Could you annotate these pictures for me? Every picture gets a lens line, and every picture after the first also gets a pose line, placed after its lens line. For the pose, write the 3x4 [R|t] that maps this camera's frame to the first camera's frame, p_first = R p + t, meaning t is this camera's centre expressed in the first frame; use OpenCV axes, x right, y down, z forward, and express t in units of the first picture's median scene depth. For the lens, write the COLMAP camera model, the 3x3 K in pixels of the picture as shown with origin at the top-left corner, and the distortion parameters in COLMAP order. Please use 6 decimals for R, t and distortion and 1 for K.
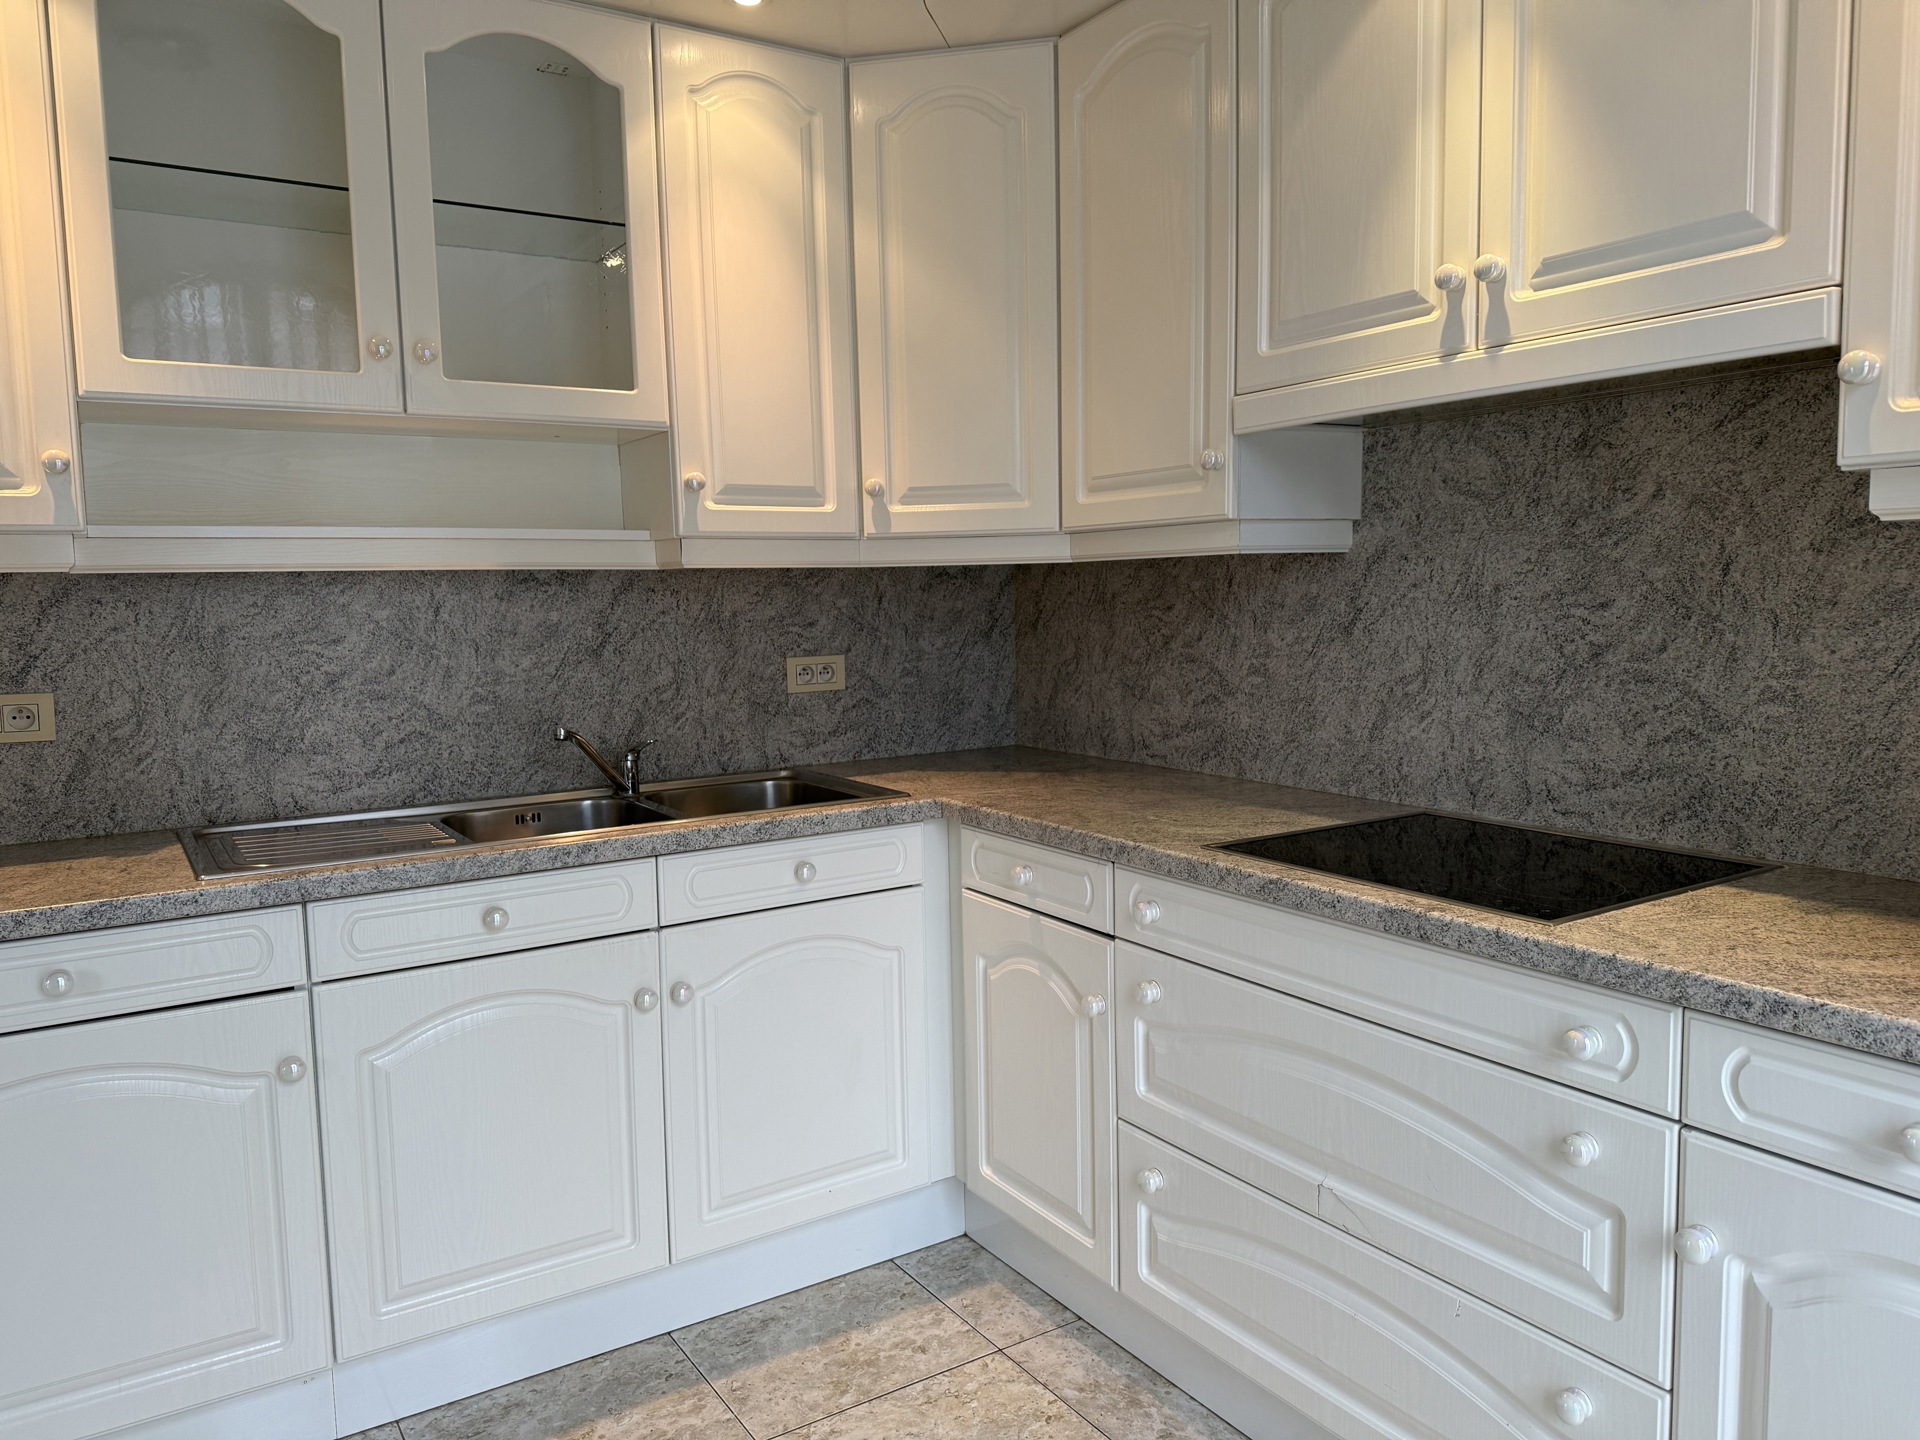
lens RADIAL K [[1360.3, 0, 957.3], [0, 1360.3, 707.3], [0, 0, 1]] dist [0.031020, -0.044185]
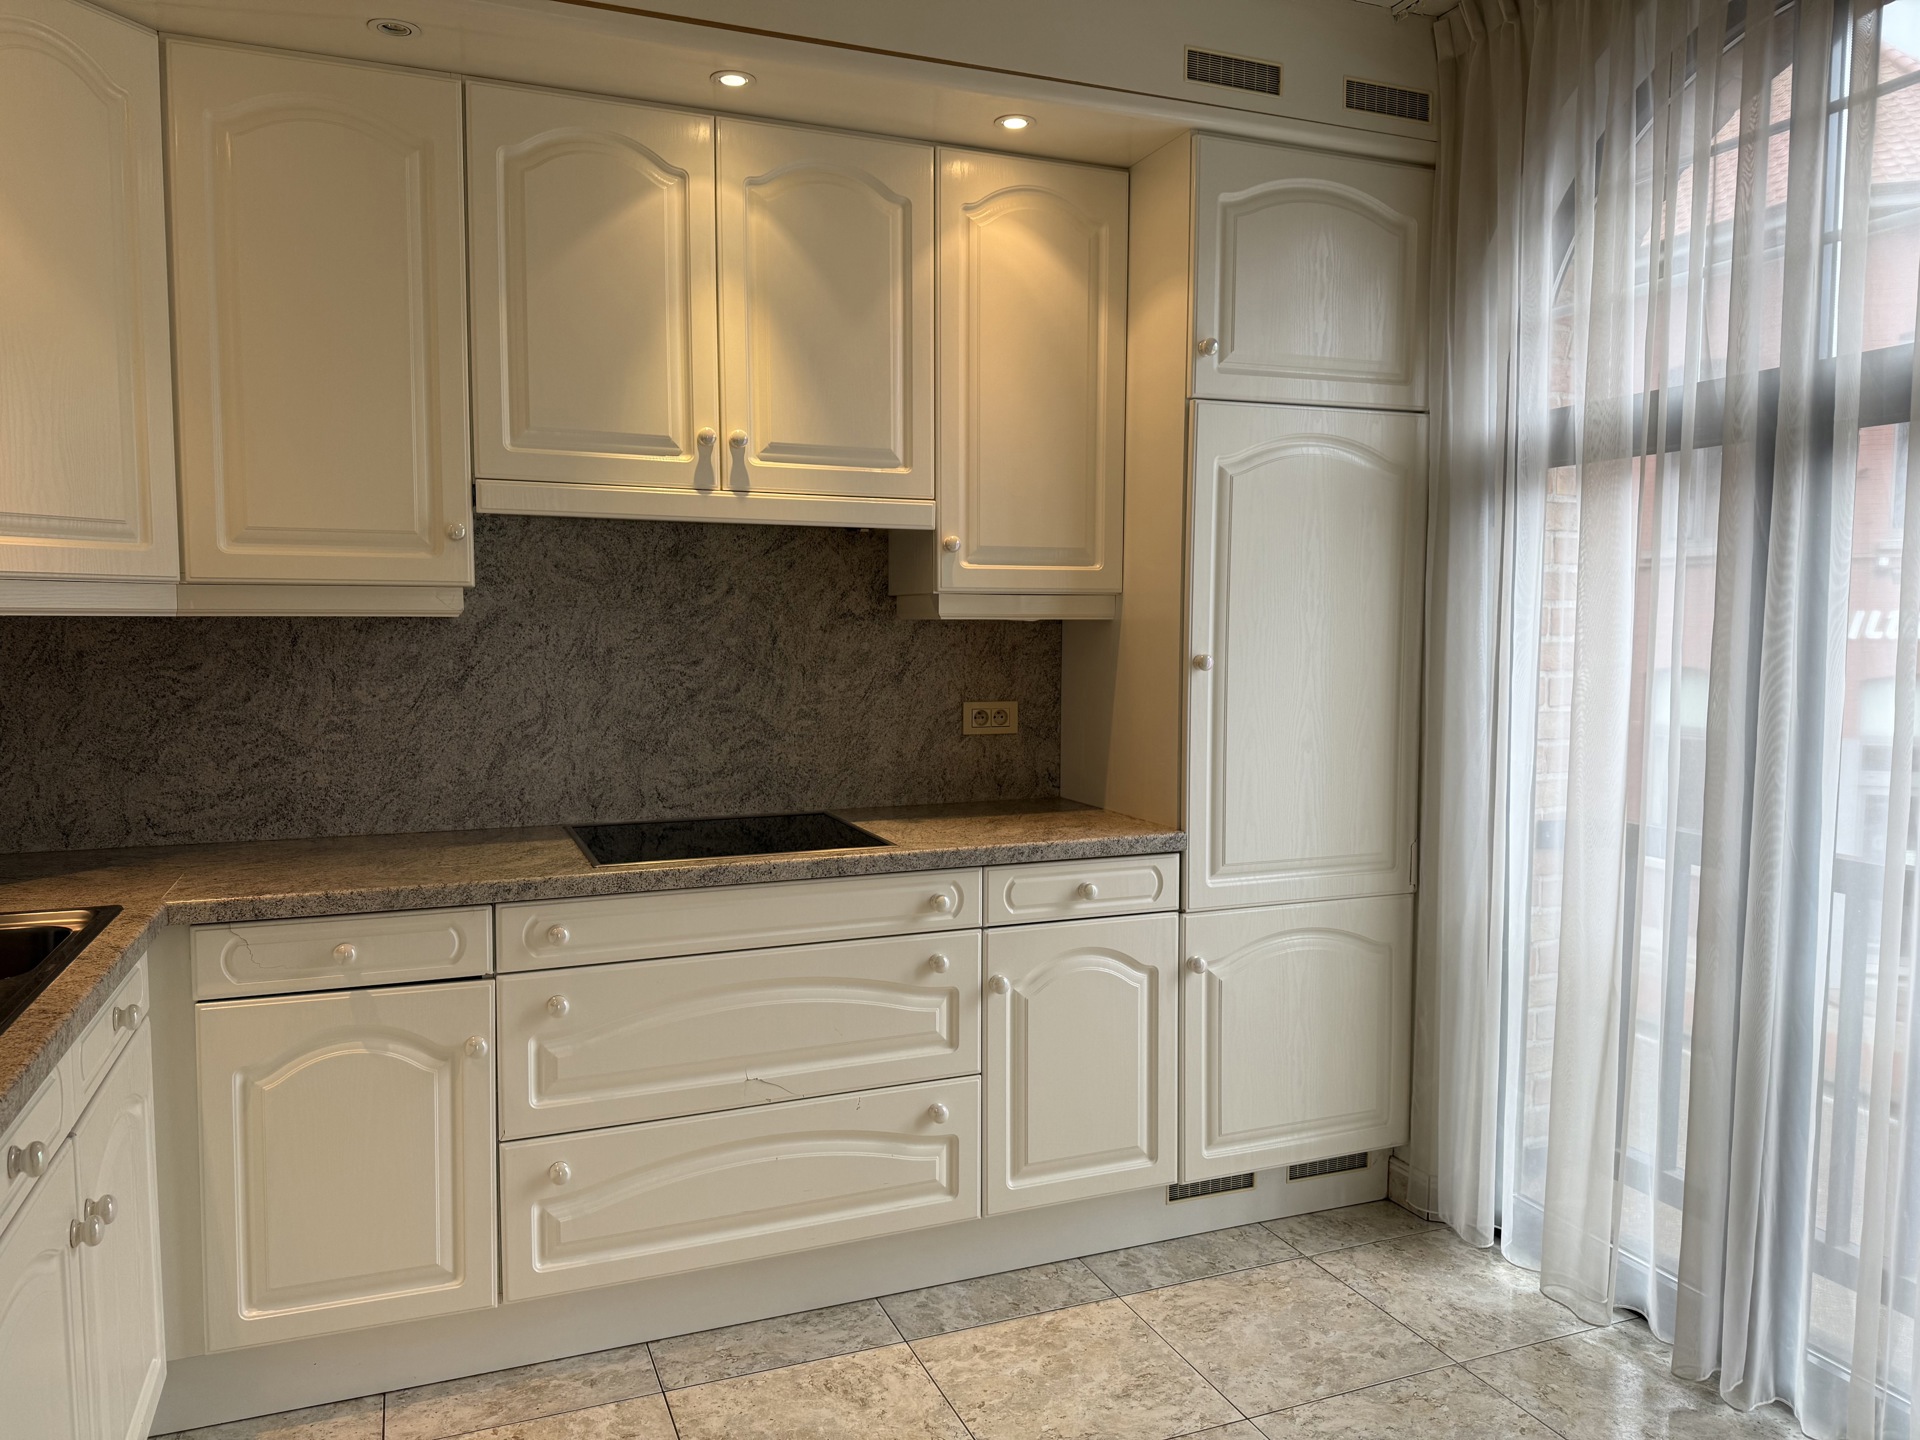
lens RADIAL K [[1360.3, 0, 959.8], [0, 1360.3, 725.1], [0, 0, 1]] dist [0.031020, -0.044185]
pose [[0.145050, -0.052983, 0.988005, -0.902391], [0.077944, 0.996074, 0.041972, -0.044122], [-0.986349, 0.070921, 0.148611, 0.474600]]
